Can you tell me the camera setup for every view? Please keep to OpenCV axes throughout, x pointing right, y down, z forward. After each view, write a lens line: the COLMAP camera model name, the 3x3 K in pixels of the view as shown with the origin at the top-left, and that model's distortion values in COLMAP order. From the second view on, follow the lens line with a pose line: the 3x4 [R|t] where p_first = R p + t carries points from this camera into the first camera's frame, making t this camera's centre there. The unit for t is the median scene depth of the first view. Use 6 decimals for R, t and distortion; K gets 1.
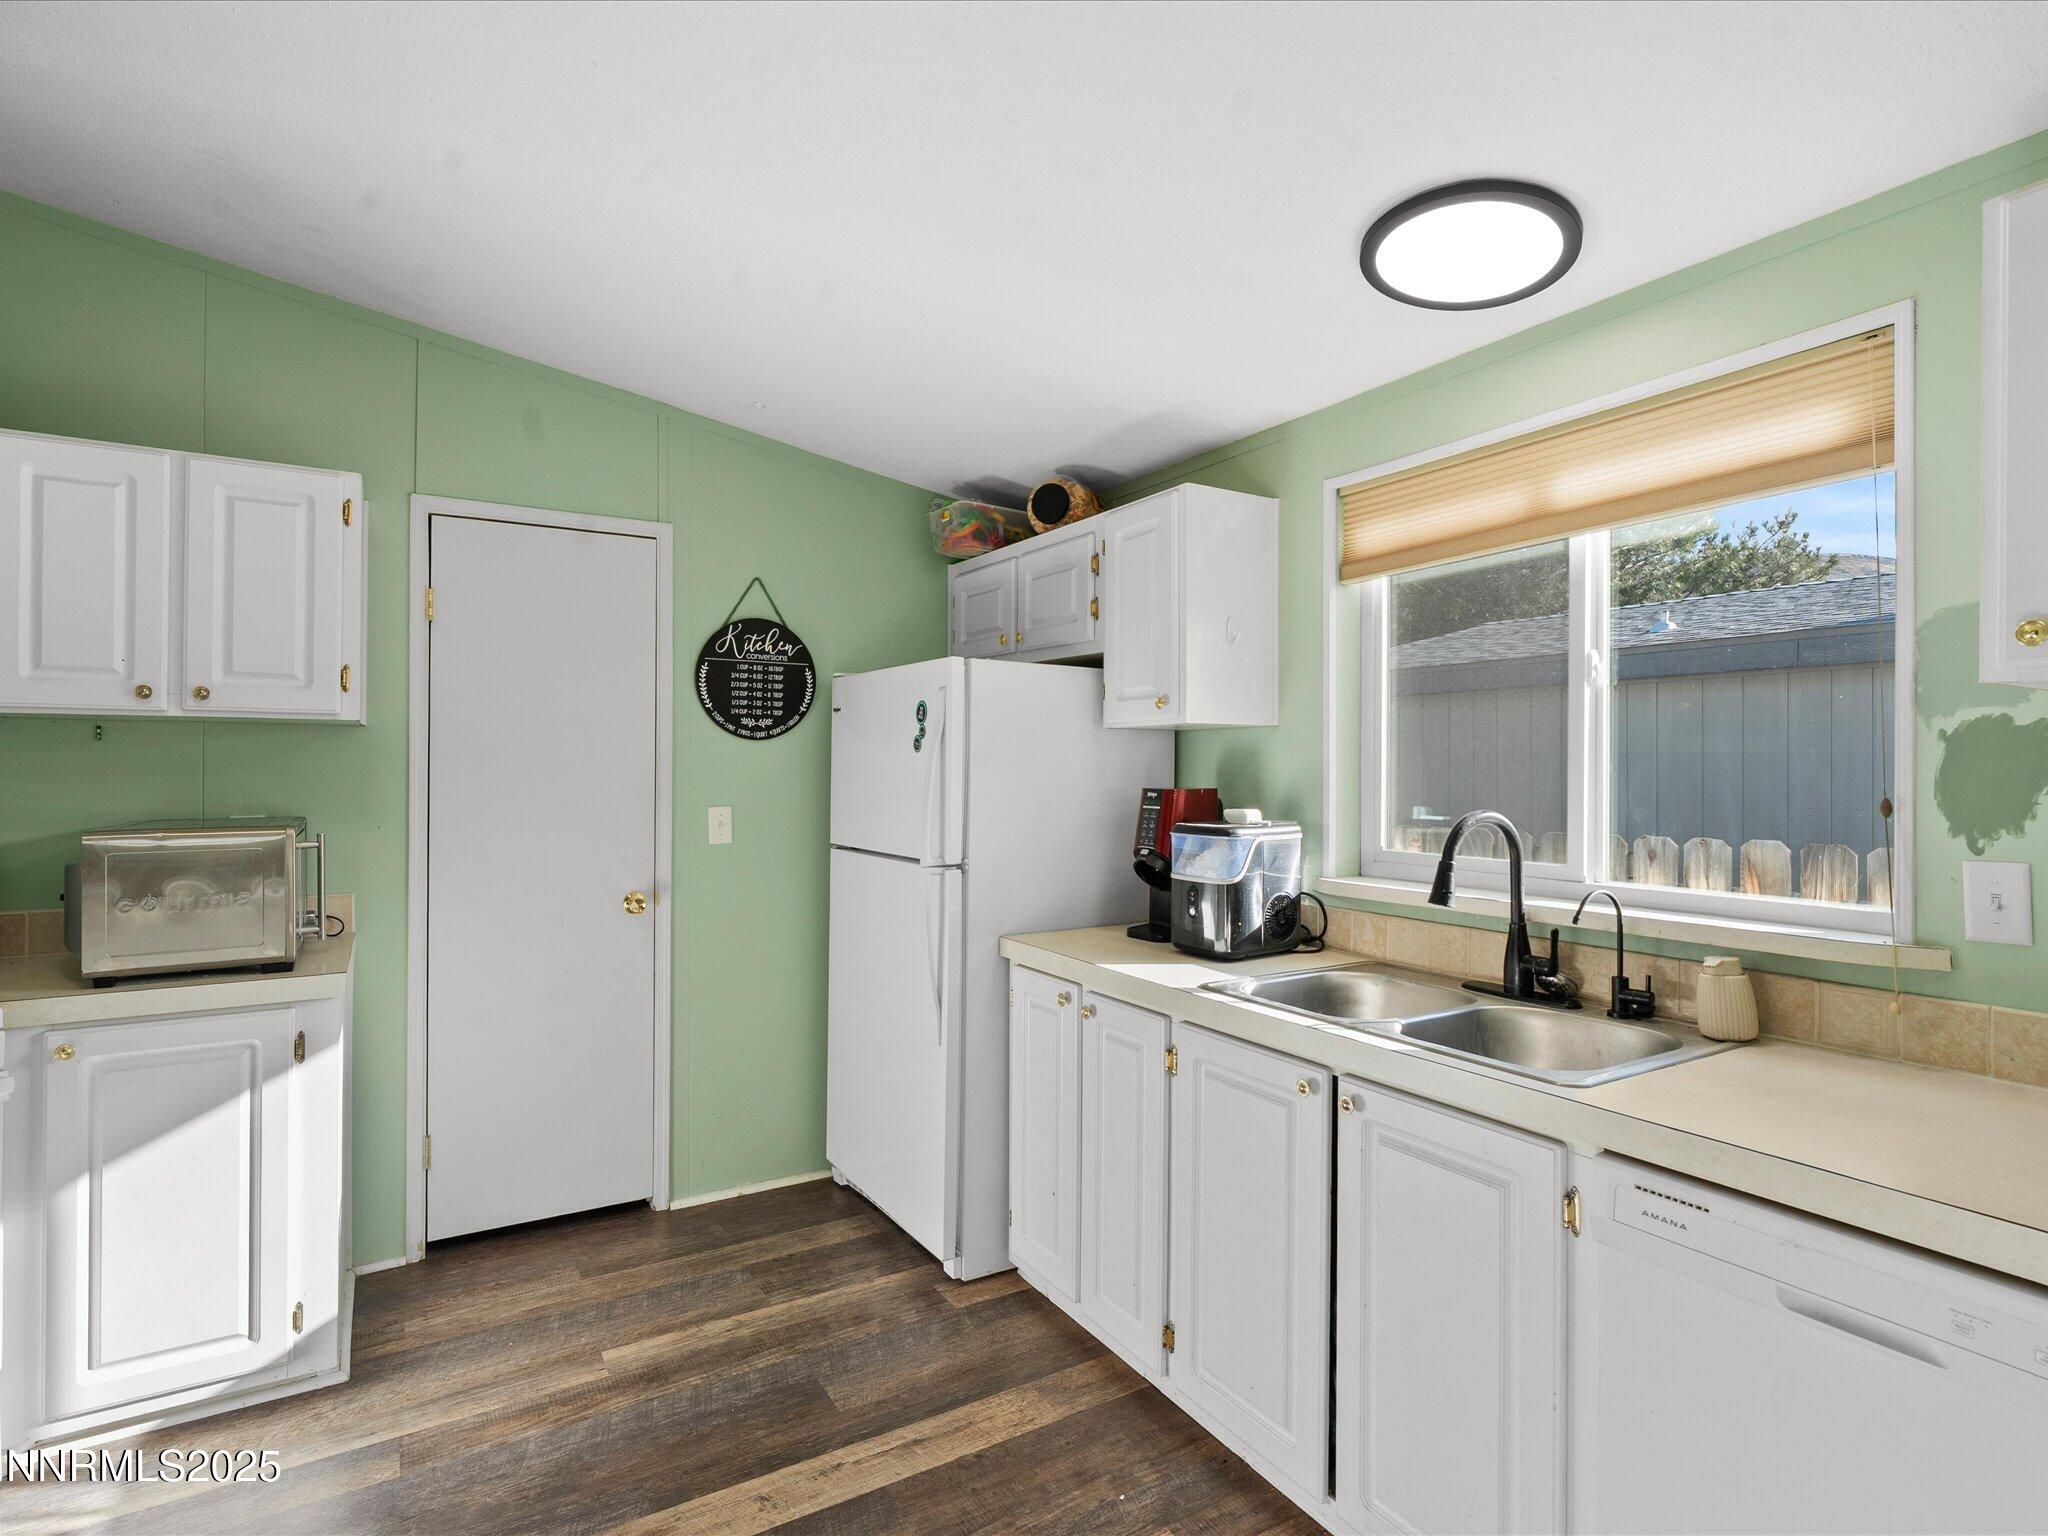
lens RADIAL K [[1032.3, 0, 1013.1], [0, 1032.3, 772.1], [0, 0, 1]] dist [0.000398, 0.000542]
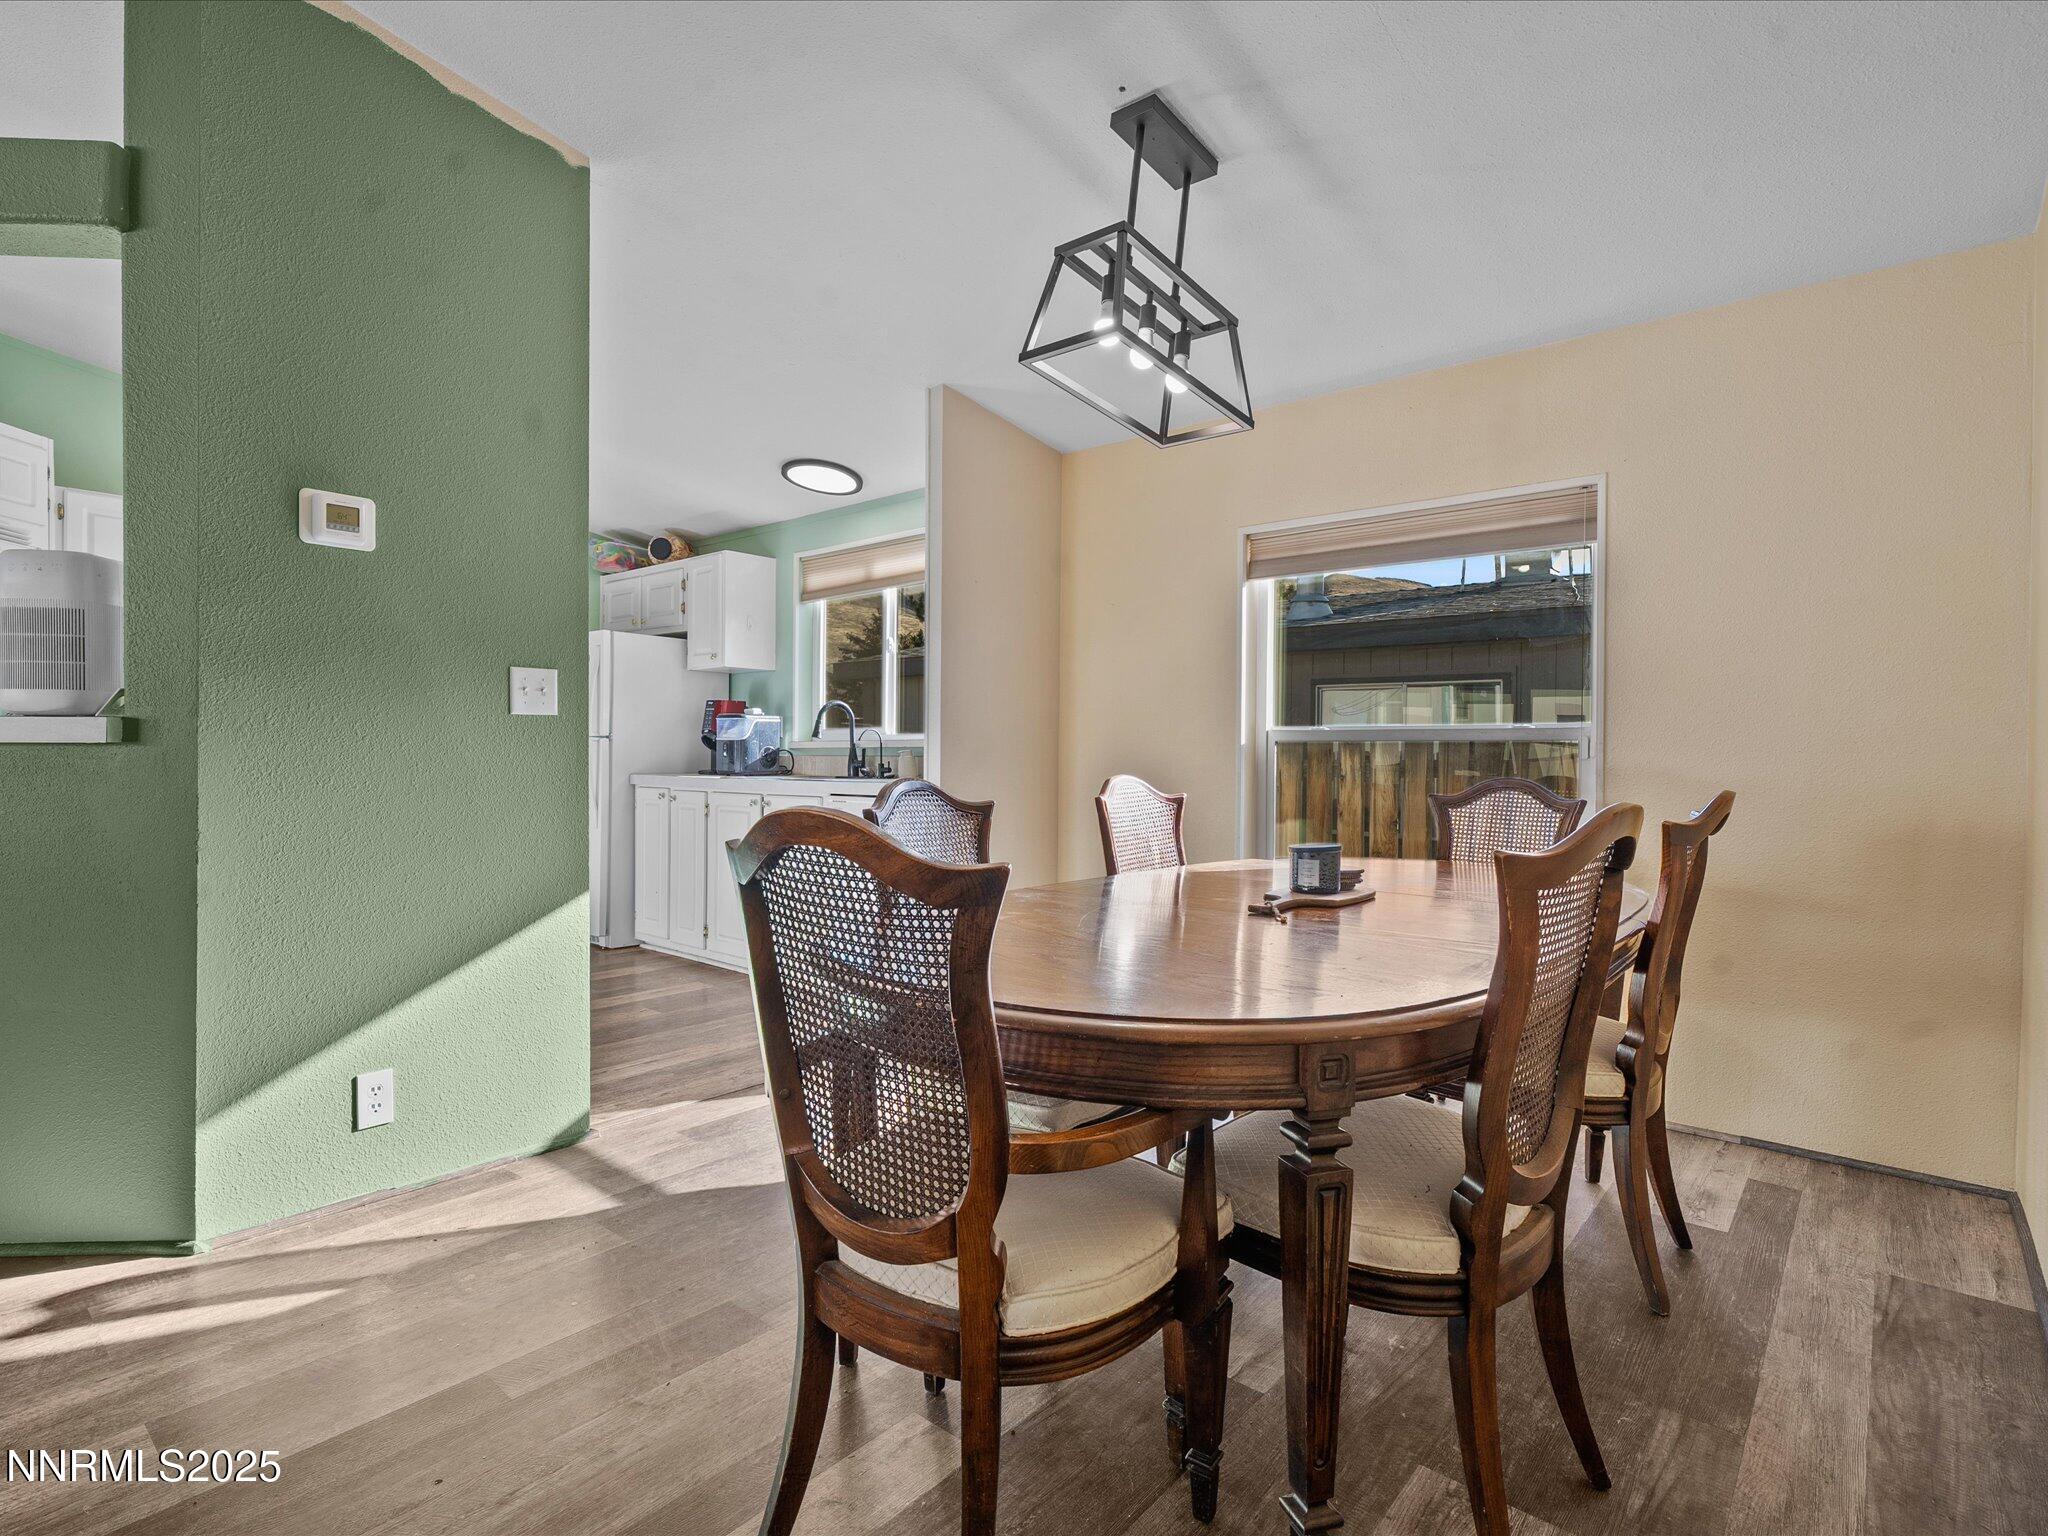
lens RADIAL K [[1032.3, 0, 1013.1], [0, 1032.3, 772.1], [0, 0, 1]] dist [0.000398, 0.000542]
pose [[0.948868, -0.001097, 0.315672, 0.059390], [-0.001866, 0.999957, 0.009084, 0.138852], [-0.315668, -0.009209, 0.948825, -1.101669]]
